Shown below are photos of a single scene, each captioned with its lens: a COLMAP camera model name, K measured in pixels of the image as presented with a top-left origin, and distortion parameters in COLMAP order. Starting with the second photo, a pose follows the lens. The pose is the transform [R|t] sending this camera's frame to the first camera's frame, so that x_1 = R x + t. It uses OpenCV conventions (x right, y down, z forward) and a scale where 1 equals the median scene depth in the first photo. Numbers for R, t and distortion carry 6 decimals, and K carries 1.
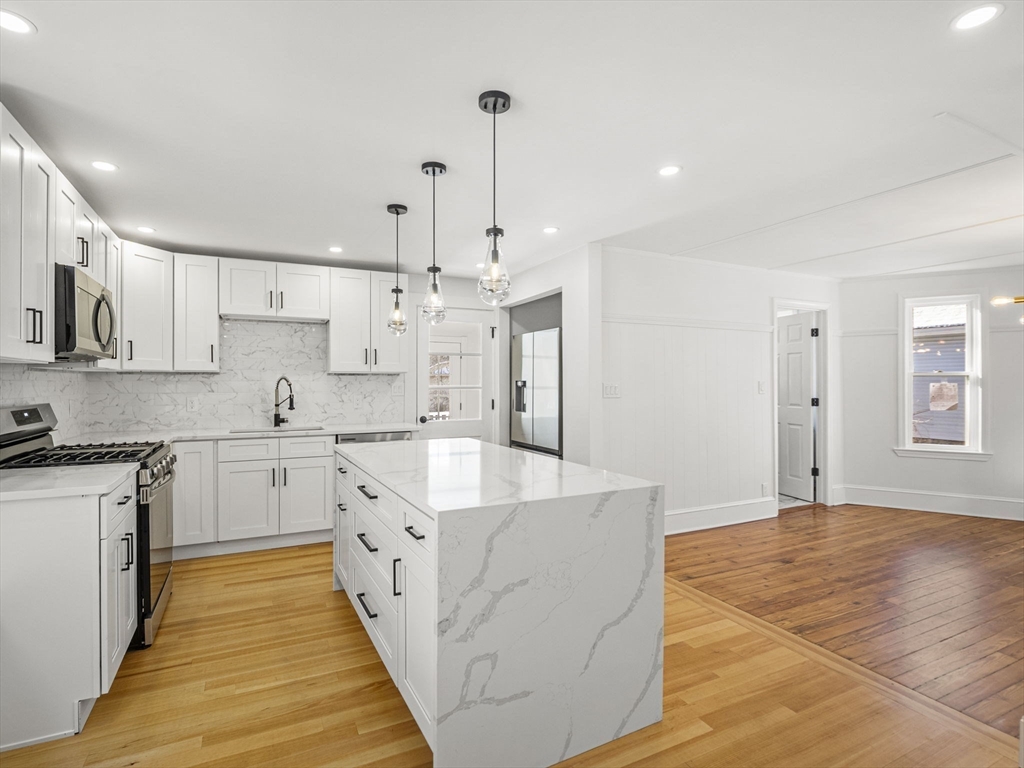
lens RADIAL K [[516.4, 0, 508.6], [0, 516.4, 384.3], [0, 0, 1]] dist [-0.014704, -0.000688]
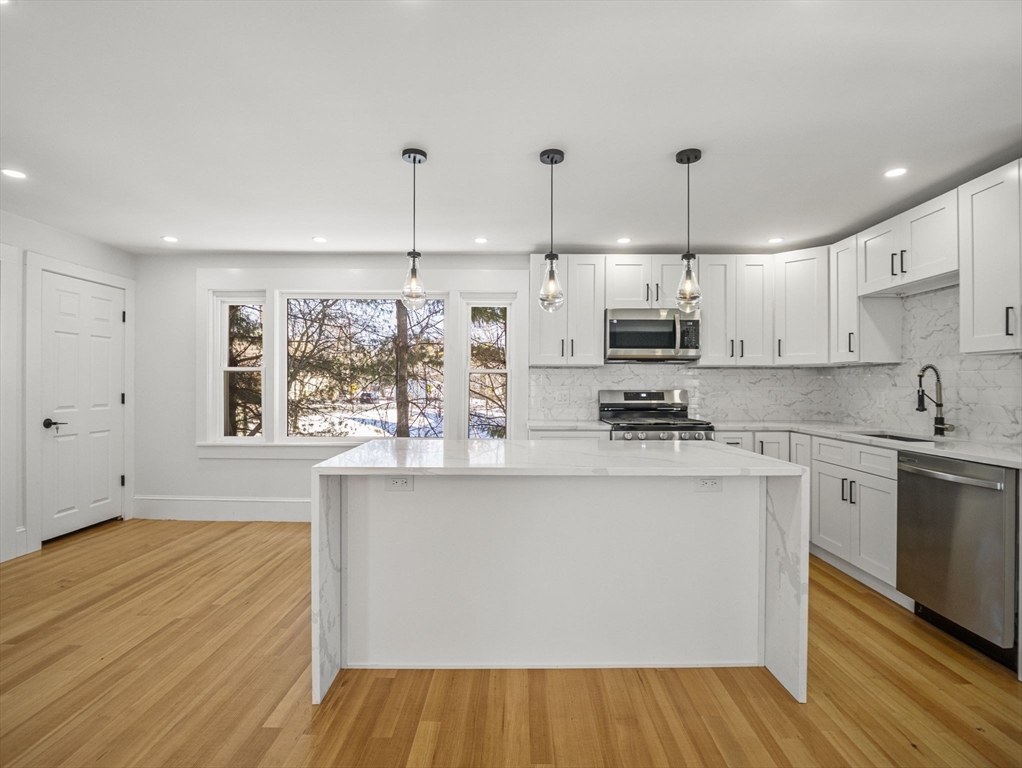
lens RADIAL K [[502.4, 0, 507.3], [0, 502.4, 384.8], [0, 0, 1]] dist [-0.012389, -0.000766]
pose [[-0.459558, -0.001384, -0.888147, 0.545476], [-0.005089, 0.999986, 0.001075, 0.018652], [0.888133, 0.005014, -0.459559, 0.982382]]
